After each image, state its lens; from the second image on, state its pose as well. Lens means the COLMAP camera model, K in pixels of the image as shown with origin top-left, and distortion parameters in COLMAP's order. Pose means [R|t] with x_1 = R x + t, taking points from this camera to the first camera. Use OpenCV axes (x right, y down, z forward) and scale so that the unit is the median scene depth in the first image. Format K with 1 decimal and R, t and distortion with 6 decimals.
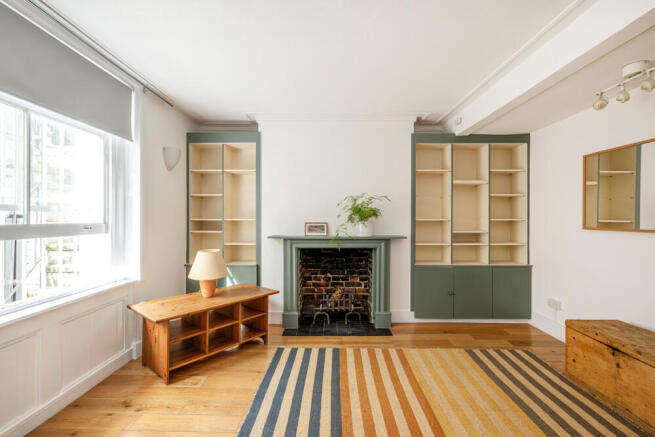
lens RADIAL K [[288.6, 0, 327.5], [0, 288.6, 218.5], [0, 0, 1]] dist [0.000171, -0.000122]
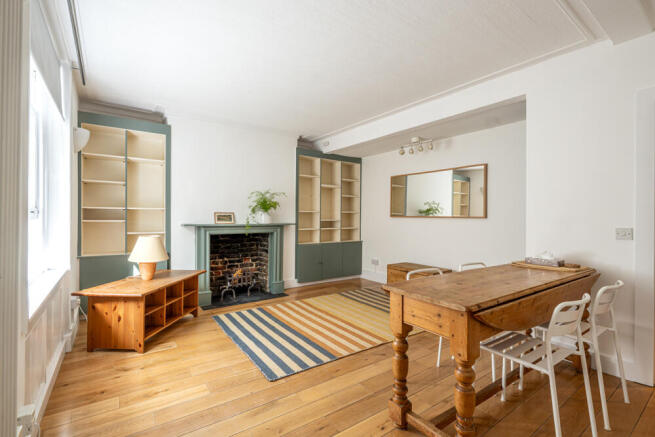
lens RADIAL K [[301.0, 0, 327.5], [0, 301.0, 218.5], [0, 0, 1]] dist [0.000914, 0.000030]
pose [[0.805838, 0.000820, 0.592135, -0.427470], [-0.006297, 0.999954, 0.007185, 0.027354], [-0.592102, -0.009519, 0.805806, -0.225932]]
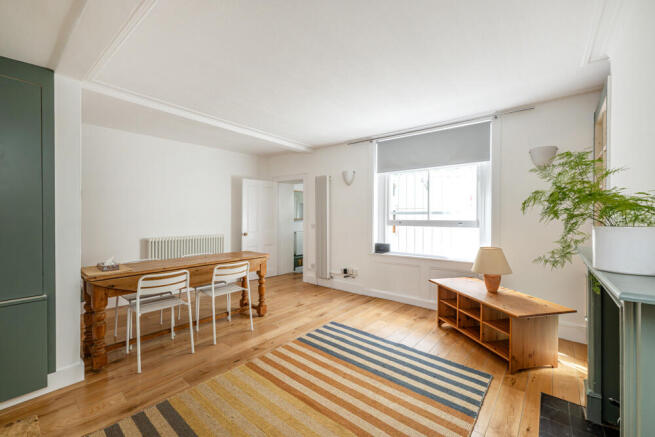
lens RADIAL K [[265.6, 0, 327.5], [0, 265.6, 218.5], [0, 0, 1]] dist [0.001000, -0.000005]
pose [[-0.626203, -0.000343, -0.779660, 0.578933], [-0.006195, 0.999971, 0.004536, 0.002269], [0.779635, 0.007671, -0.626187, 0.905475]]
